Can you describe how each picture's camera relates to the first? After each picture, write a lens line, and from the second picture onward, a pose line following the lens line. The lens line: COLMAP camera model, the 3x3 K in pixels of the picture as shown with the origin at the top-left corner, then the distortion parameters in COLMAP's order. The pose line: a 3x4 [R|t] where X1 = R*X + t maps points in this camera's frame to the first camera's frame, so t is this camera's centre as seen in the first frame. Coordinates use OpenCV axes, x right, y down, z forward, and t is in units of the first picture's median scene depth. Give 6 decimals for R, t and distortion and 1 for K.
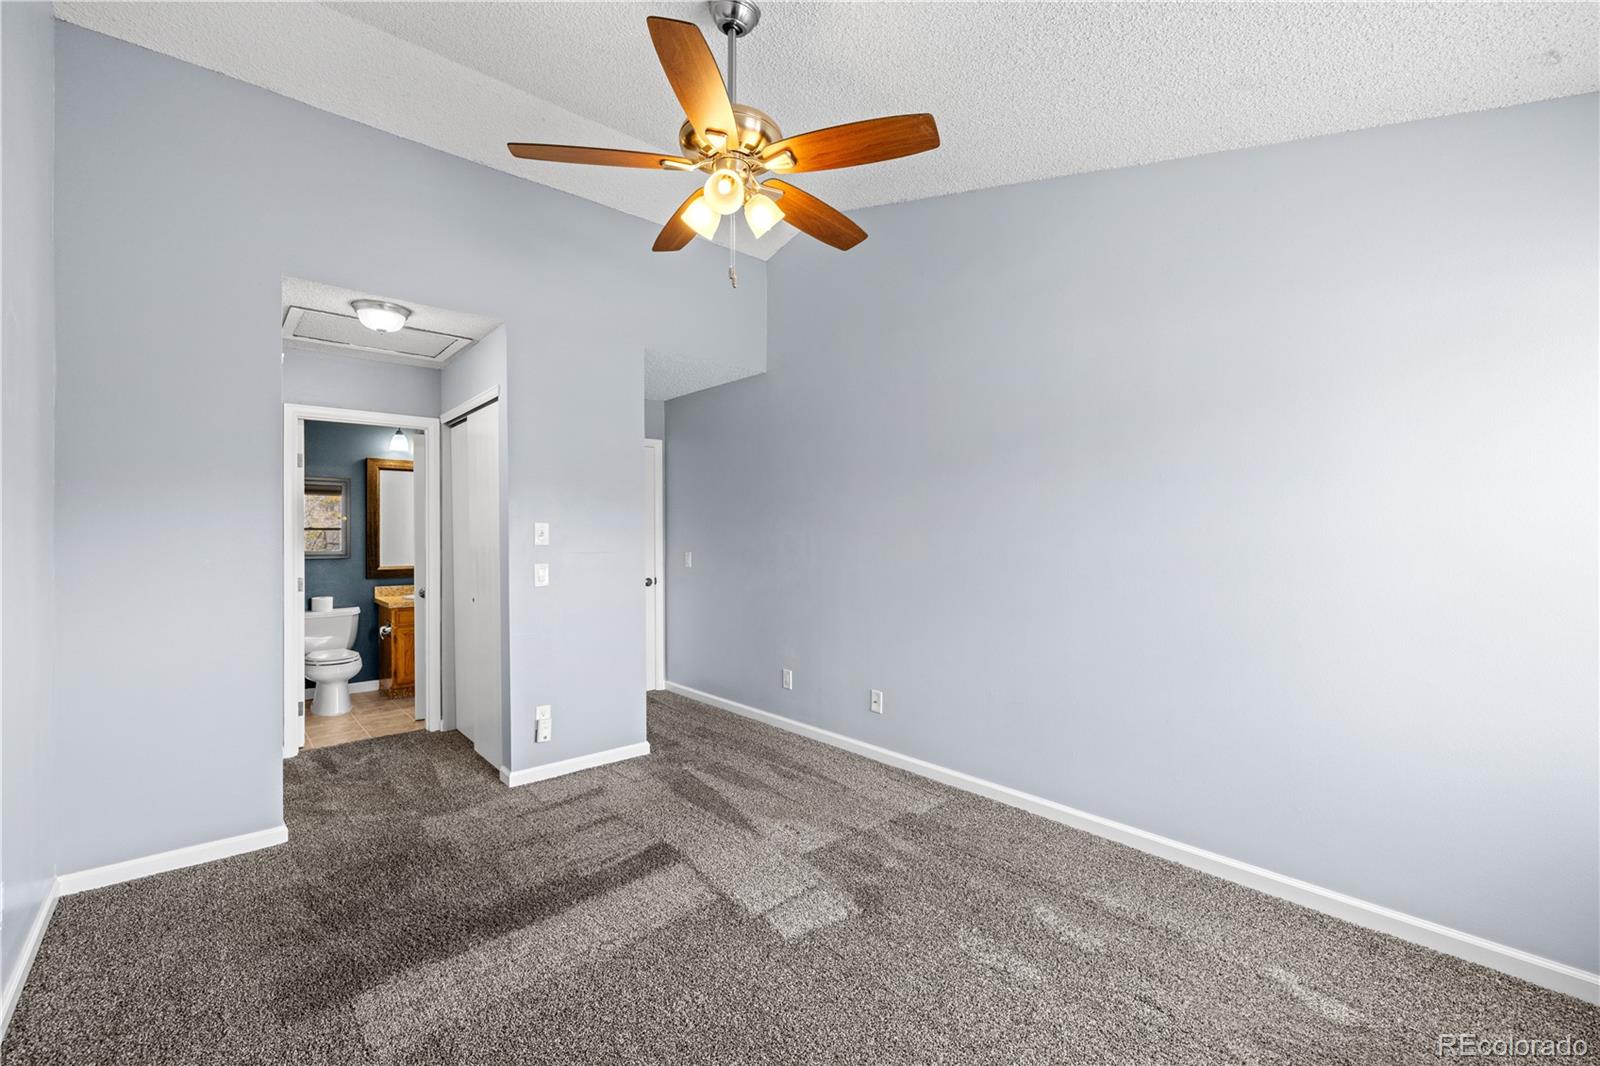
lens RADIAL K [[680.7, 0, 793.4], [0, 680.7, 539.3], [0, 0, 1]] dist [0.000430, 0.000143]
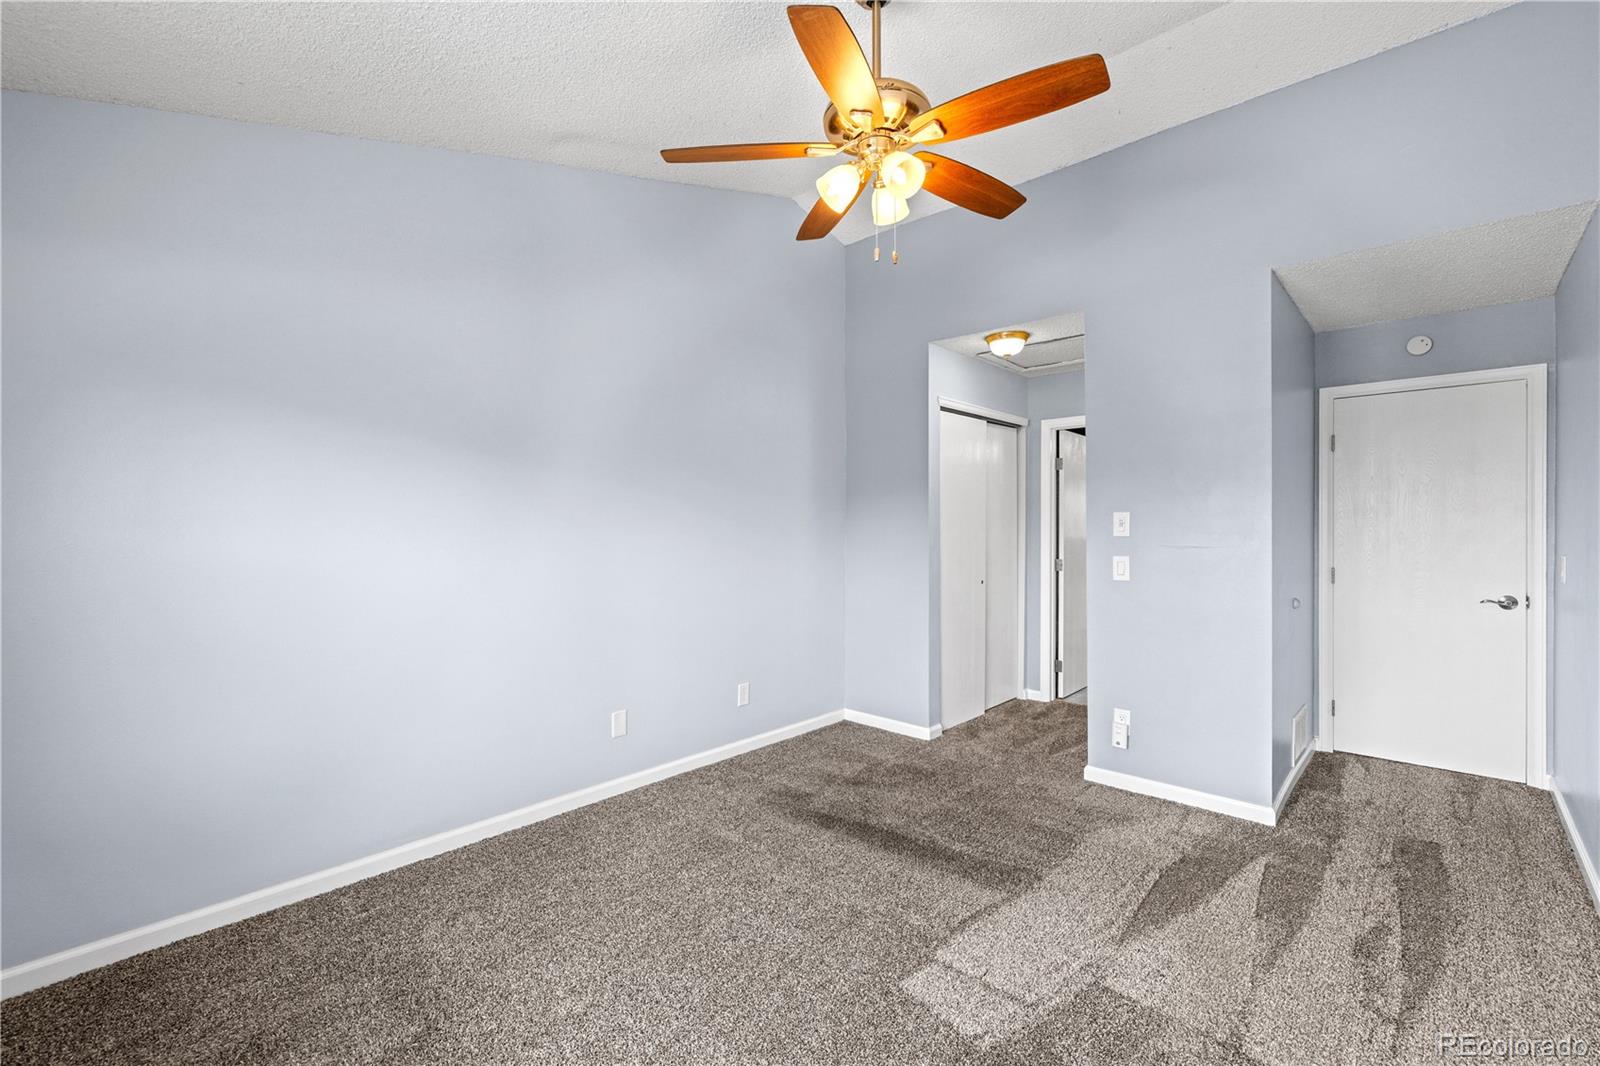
lens RADIAL K [[680.7, 0, 793.2], [0, 680.7, 523.5], [0, 0, 1]] dist [0.000430, 0.000143]
pose [[0.094542, 0.002911, -0.995517, 0.535017], [-0.007901, 0.999966, 0.002174, -0.007332], [0.995489, 0.007660, 0.094562, 0.484761]]
